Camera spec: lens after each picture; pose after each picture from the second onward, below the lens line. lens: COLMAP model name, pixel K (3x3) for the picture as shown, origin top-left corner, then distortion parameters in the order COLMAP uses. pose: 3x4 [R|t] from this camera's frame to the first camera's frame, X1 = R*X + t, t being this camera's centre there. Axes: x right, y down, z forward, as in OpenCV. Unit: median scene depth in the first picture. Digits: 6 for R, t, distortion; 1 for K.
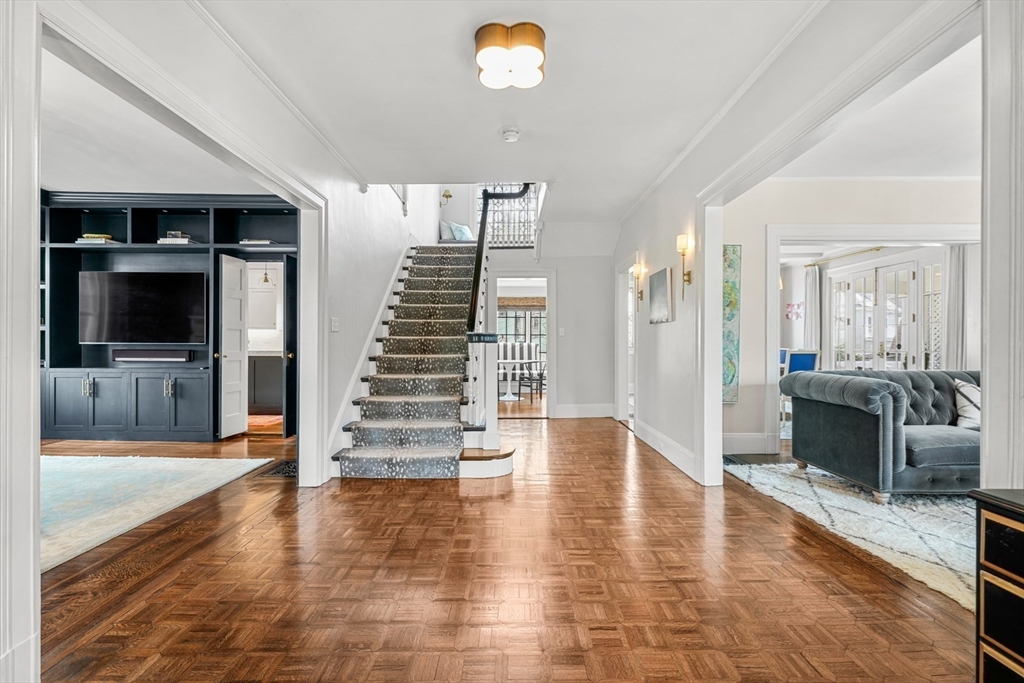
lens RADIAL K [[434.0, 0, 515.4], [0, 434.0, 343.9], [0, 0, 1]] dist [0.004508, 0.000533]
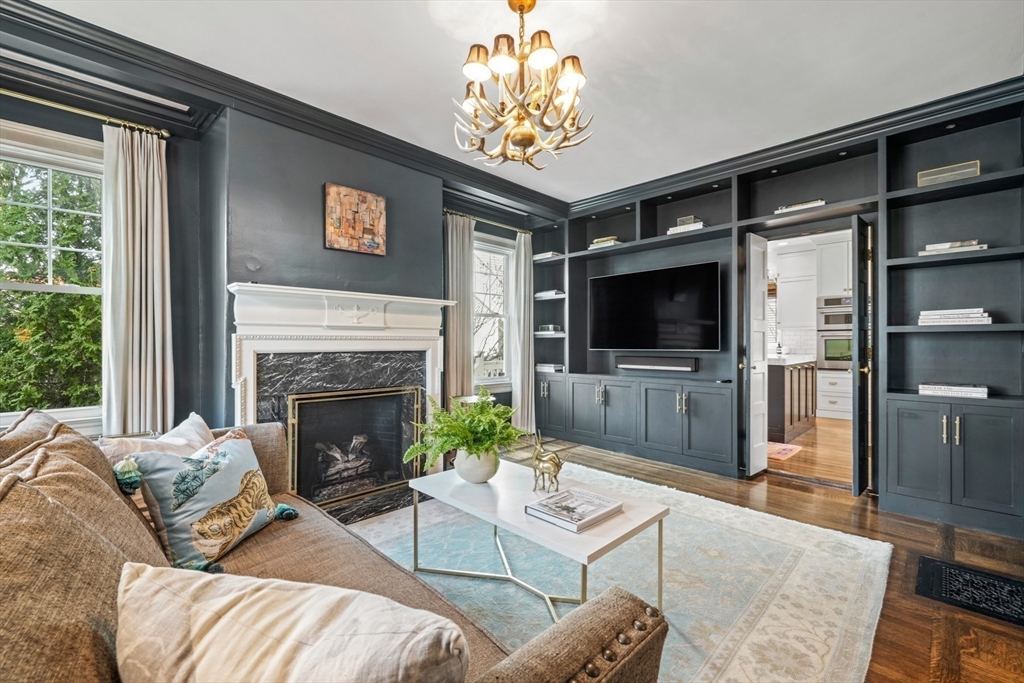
lens RADIAL K [[434.0, 0, 506.1], [0, 434.0, 344.3], [0, 0, 1]] dist [0.004508, 0.000533]
pose [[0.704707, -0.005215, -0.709479, -0.434925], [0.002329, 0.999985, -0.005037, -0.008965], [0.709494, 0.001897, 0.704709, 0.164999]]
